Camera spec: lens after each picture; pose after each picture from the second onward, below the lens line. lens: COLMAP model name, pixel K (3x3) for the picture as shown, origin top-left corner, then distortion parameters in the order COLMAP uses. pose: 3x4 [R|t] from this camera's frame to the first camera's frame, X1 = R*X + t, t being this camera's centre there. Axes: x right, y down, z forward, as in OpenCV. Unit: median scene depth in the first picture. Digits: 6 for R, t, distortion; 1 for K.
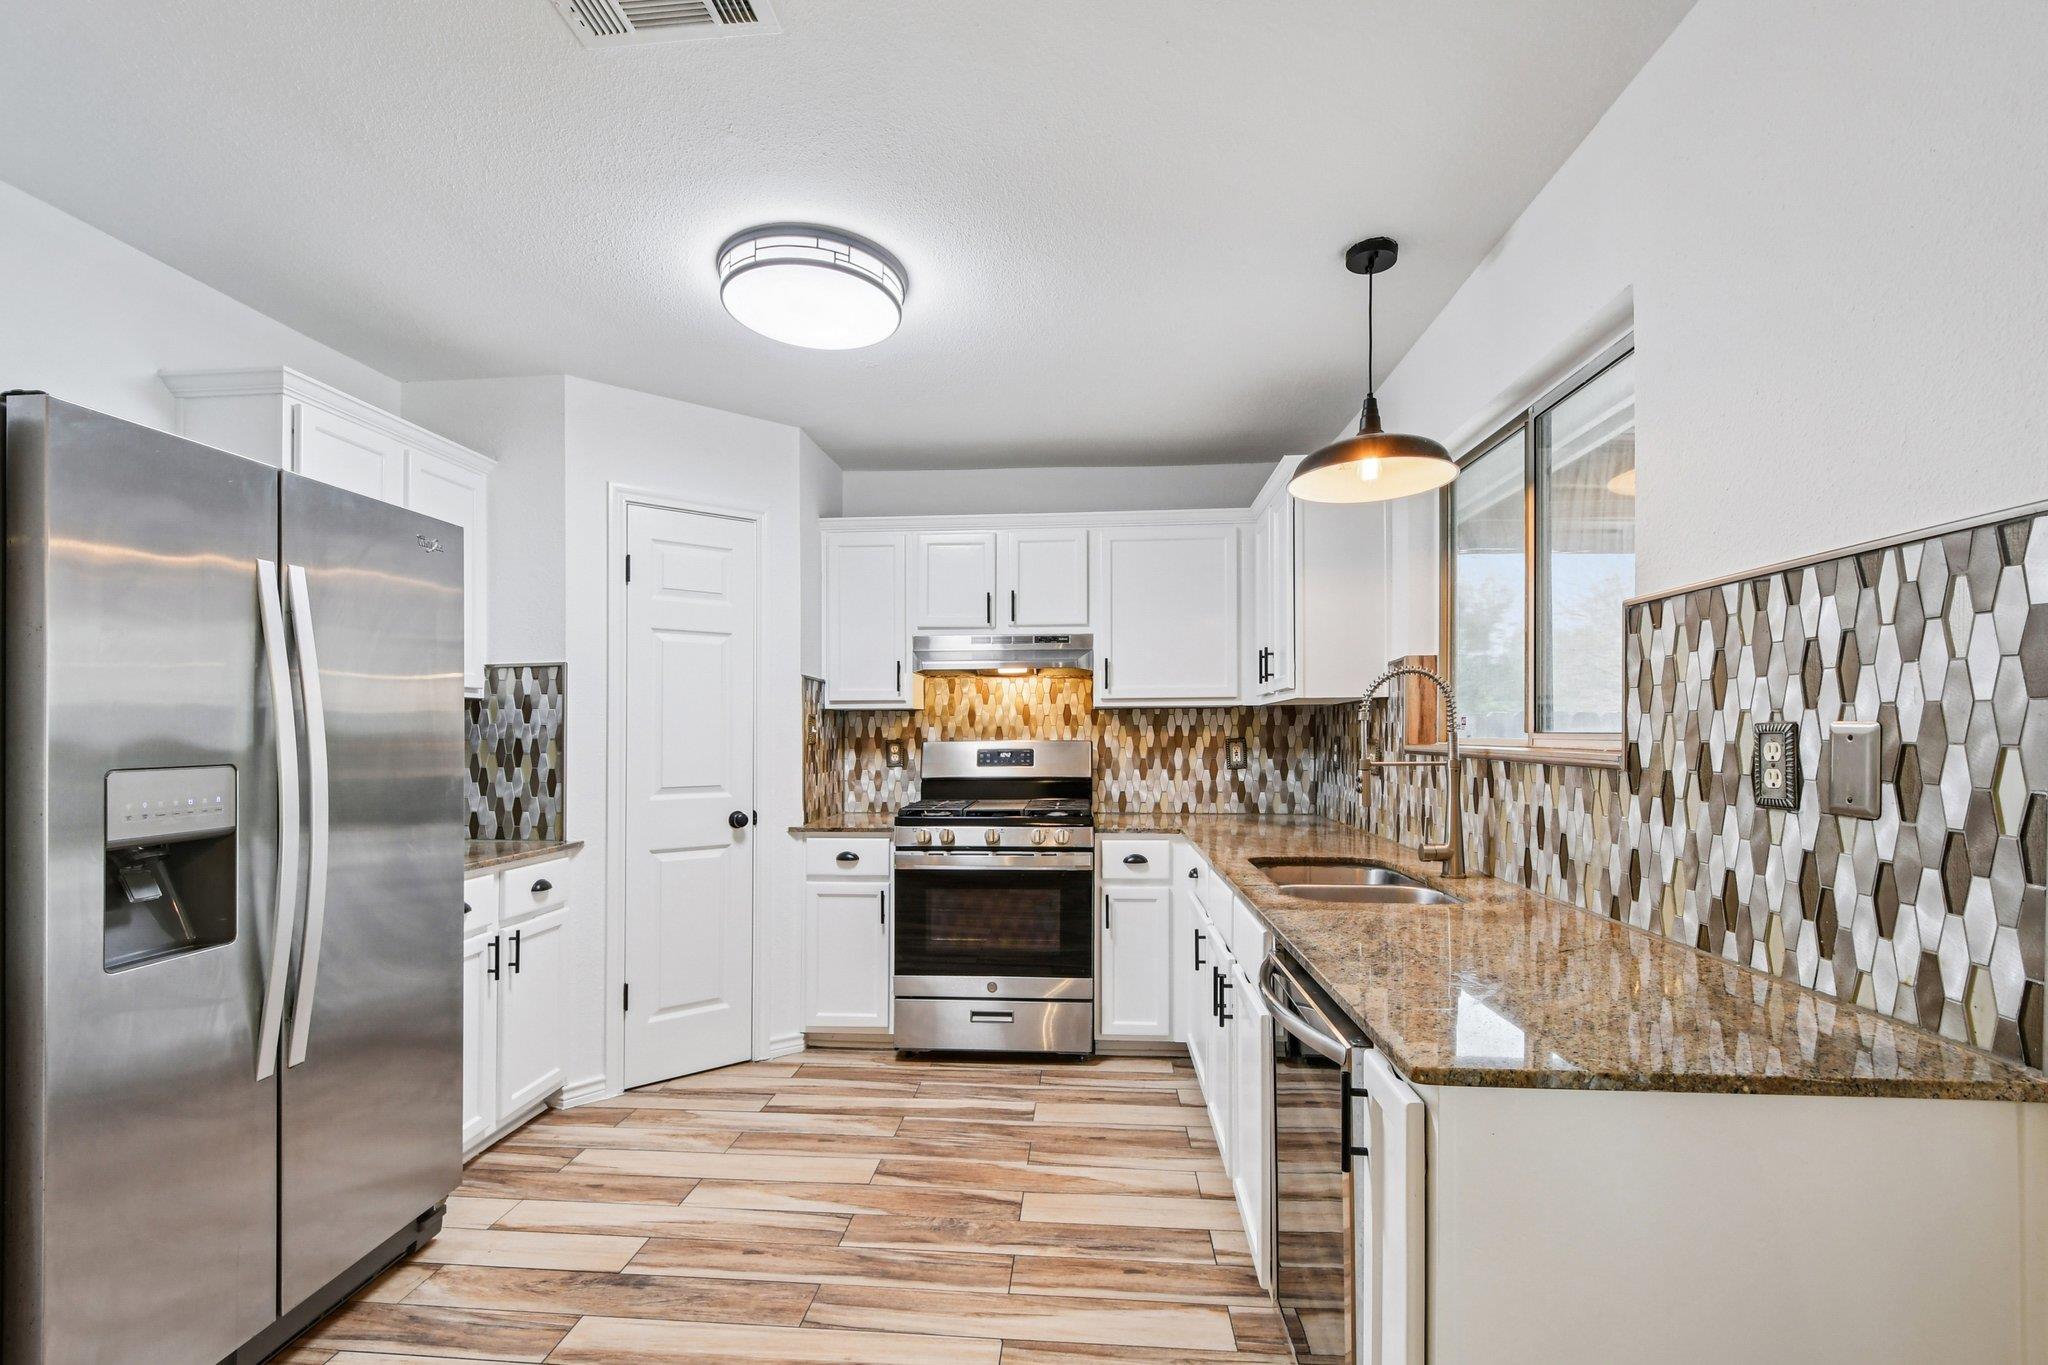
lens RADIAL K [[918.3, 0, 1003.9], [0, 918.3, 731.1], [0, 0, 1]] dist [-0.002288, -0.001257]
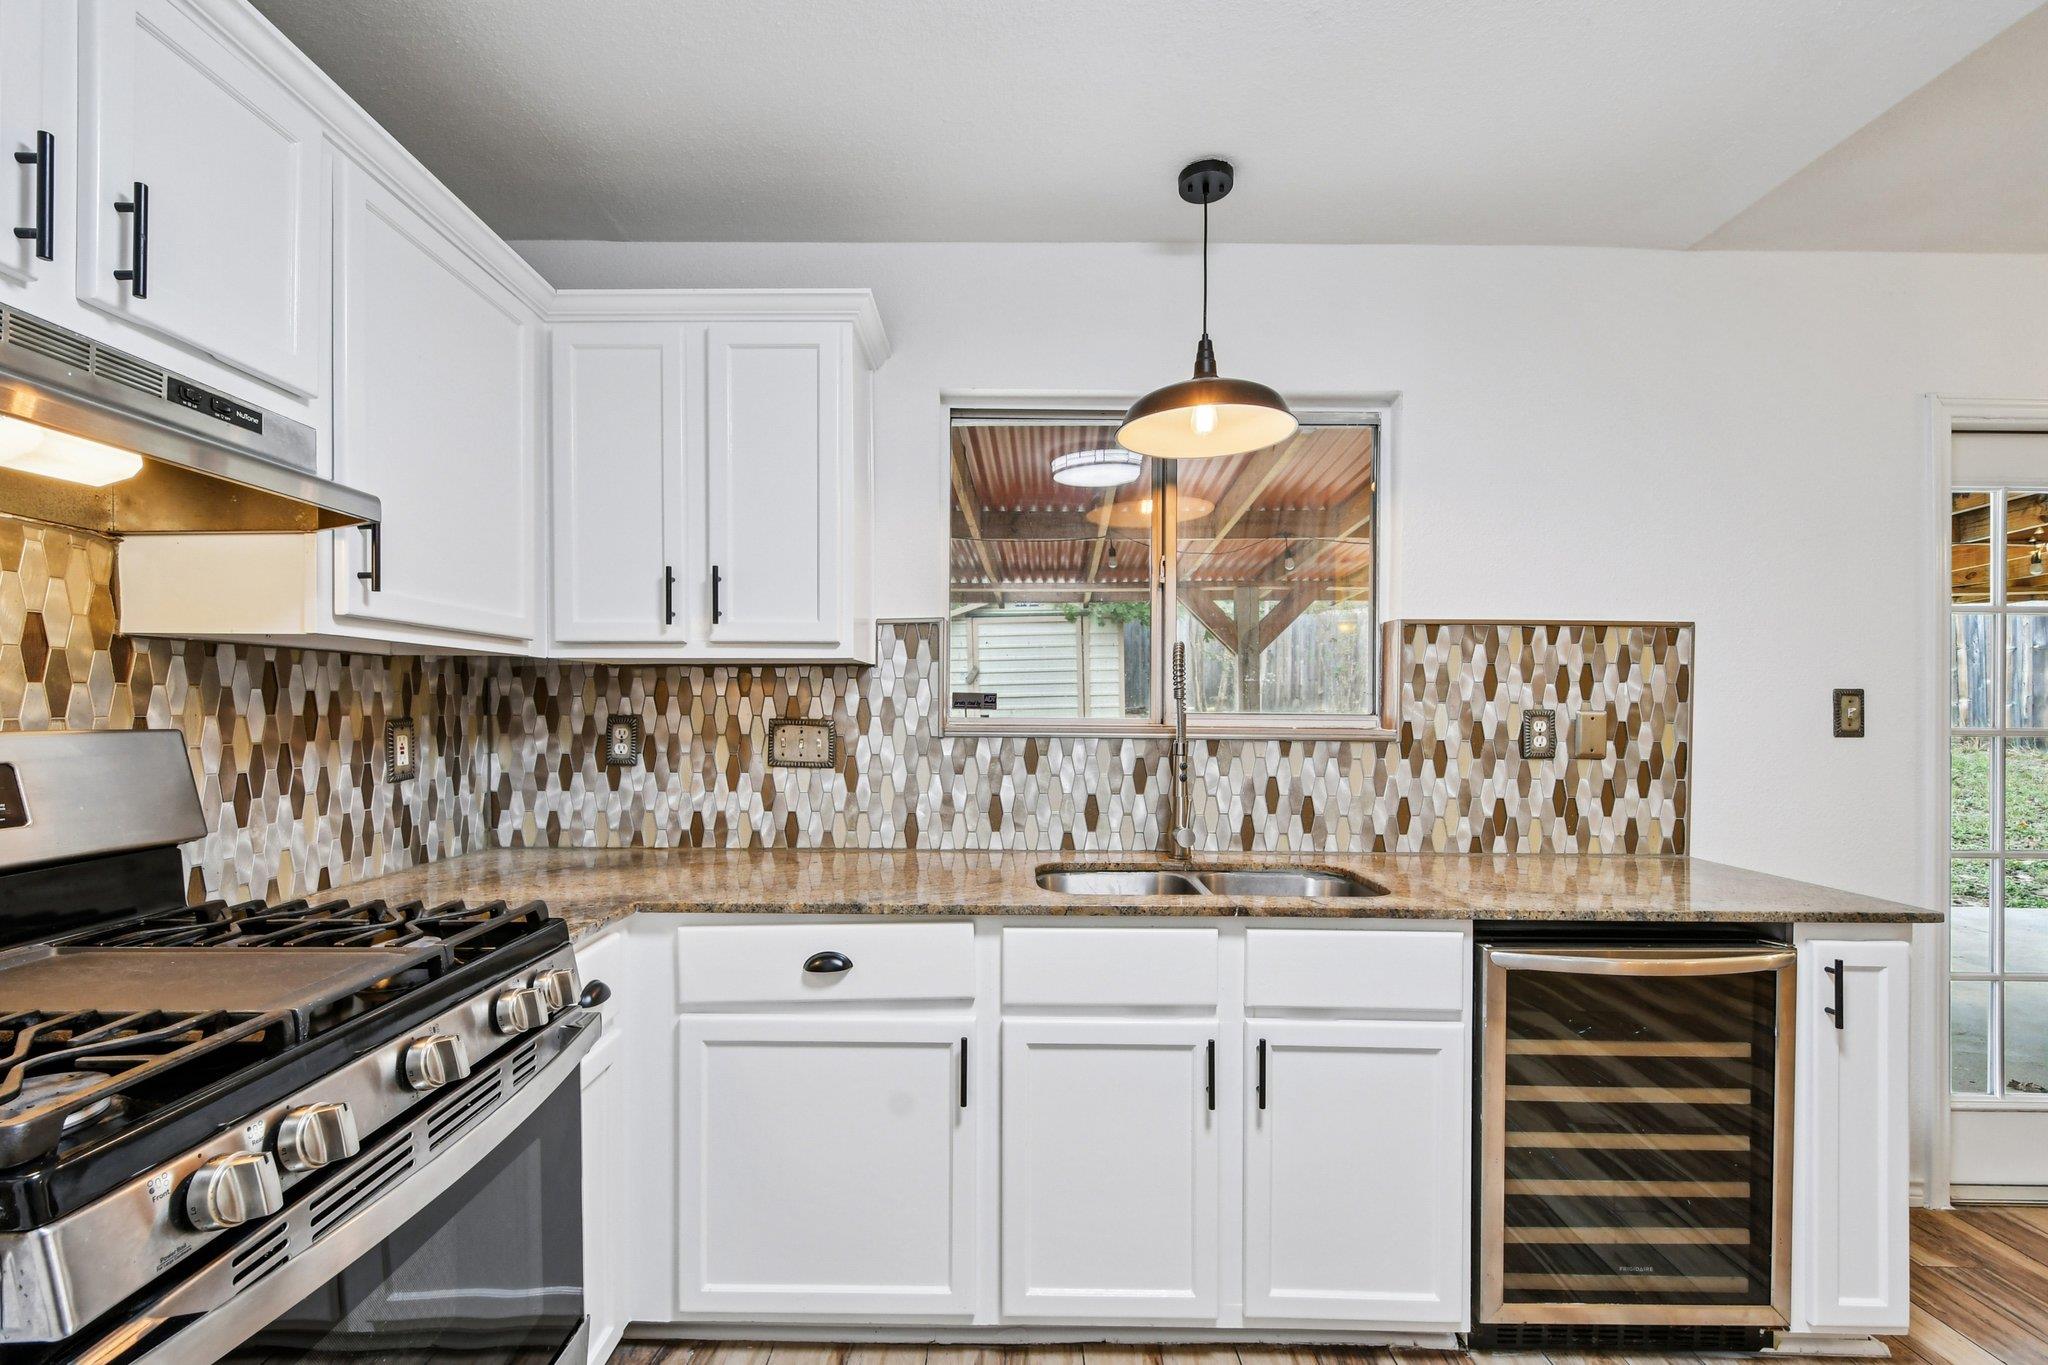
lens RADIAL K [[918.3, 0, 989.6], [0, 918.3, 726.8], [0, 0, 1]] dist [-0.002288, -0.001257]
pose [[-0.089285, -0.013998, 0.995908, -0.704467], [-0.008074, 0.999879, 0.013330, 0.007015], [-0.995973, -0.006851, -0.089387, 1.894546]]
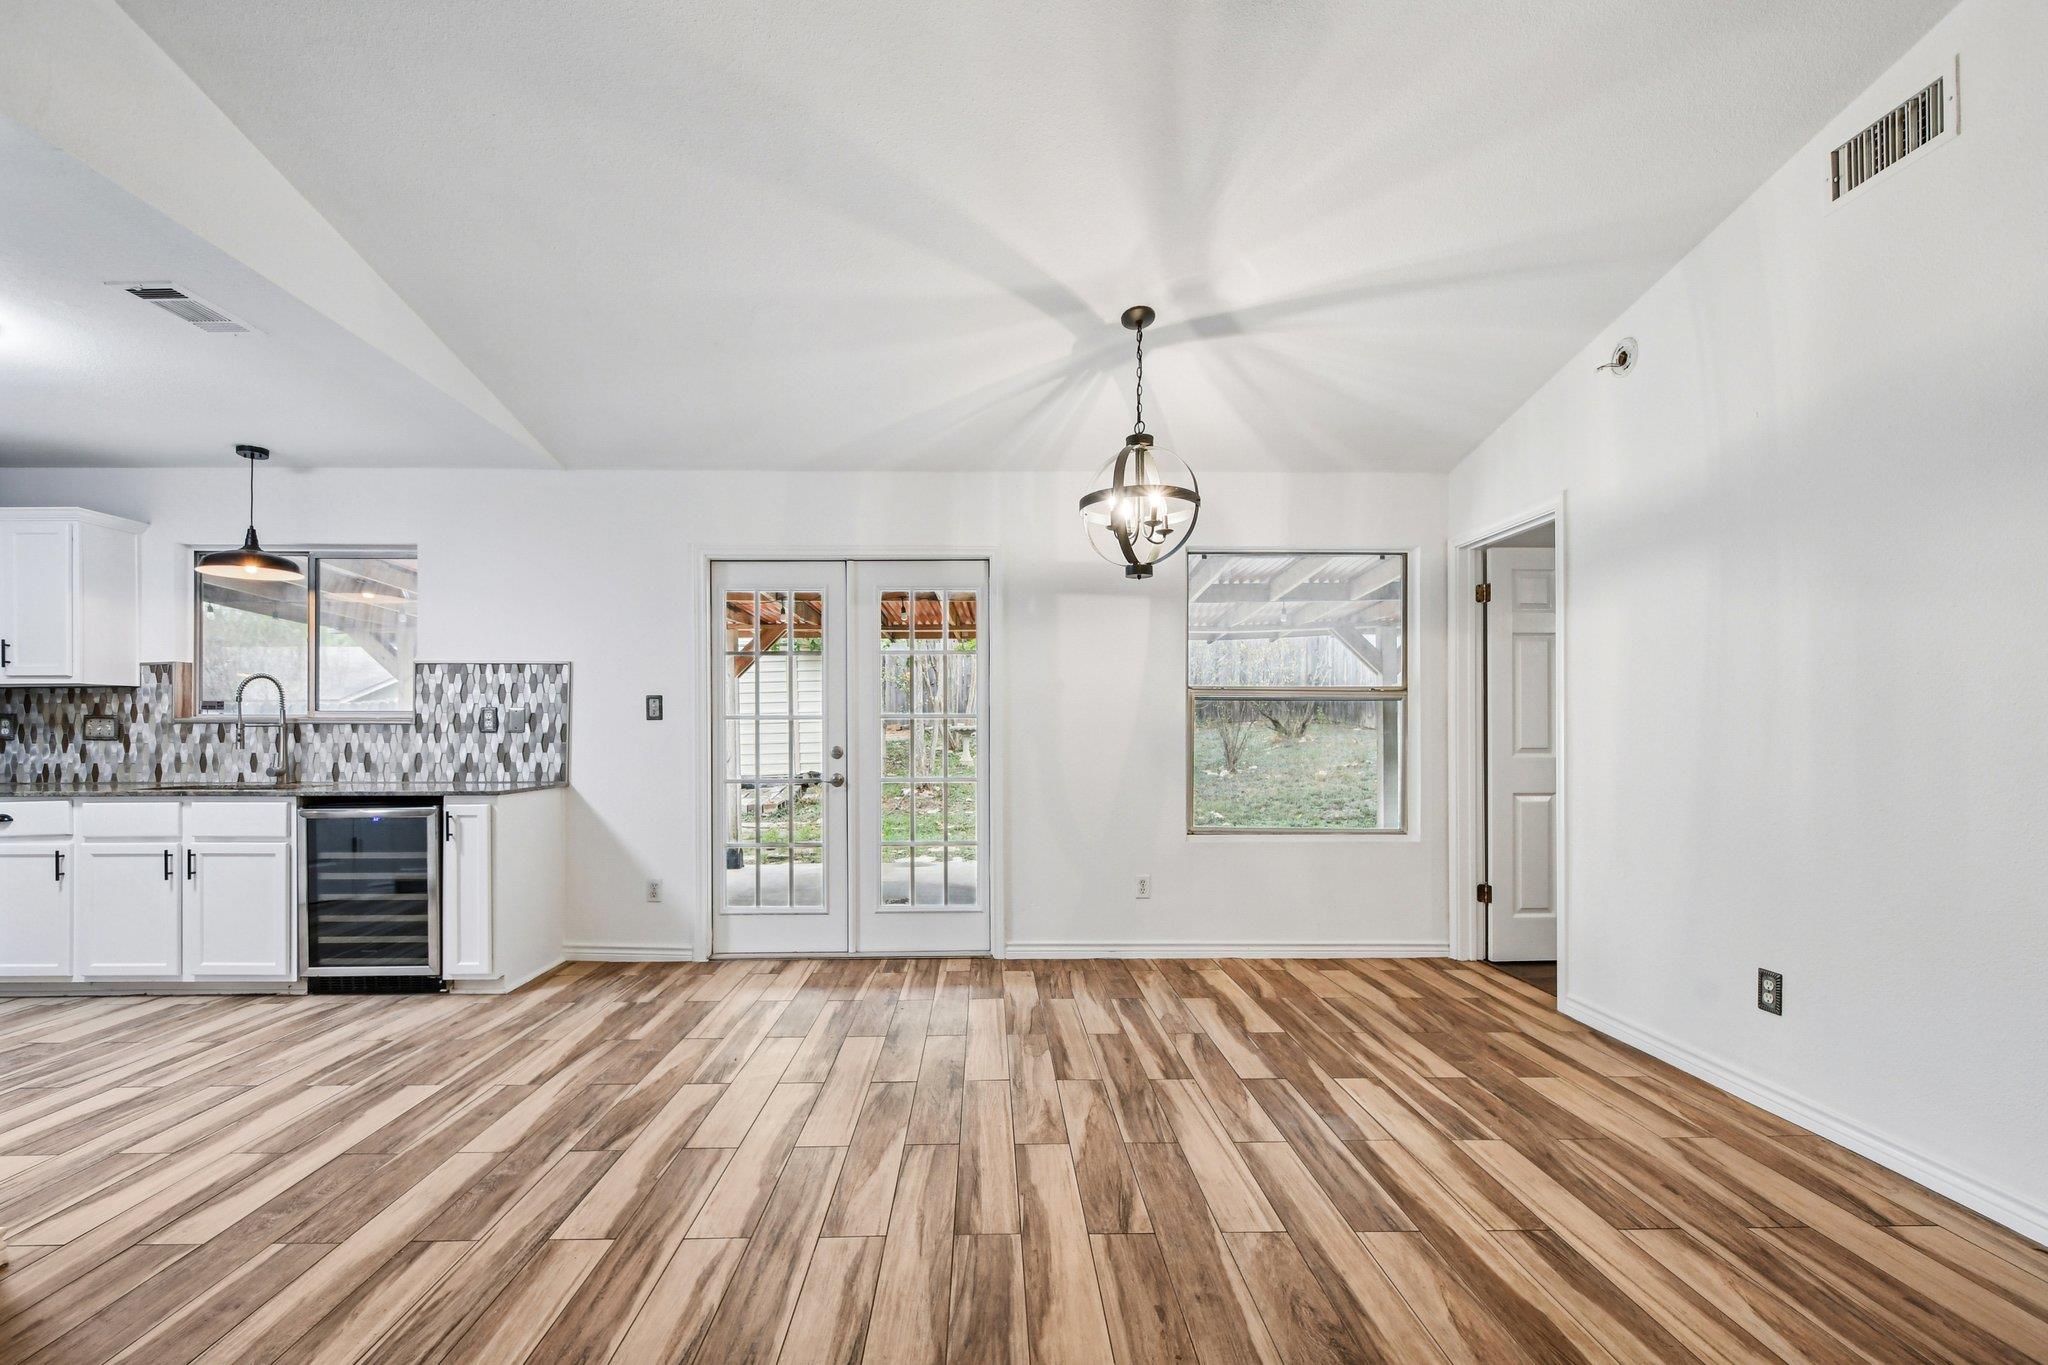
lens RADIAL K [[918.3, 0, 1016.1], [0, 918.3, 731.2], [0, 0, 1]] dist [-0.002288, -0.001257]
pose [[-0.123084, 0.006377, 0.992376, -2.408176], [0.000154, 0.999979, -0.006407, 0.087178], [-0.992396, -0.000636, -0.123082, -0.460391]]
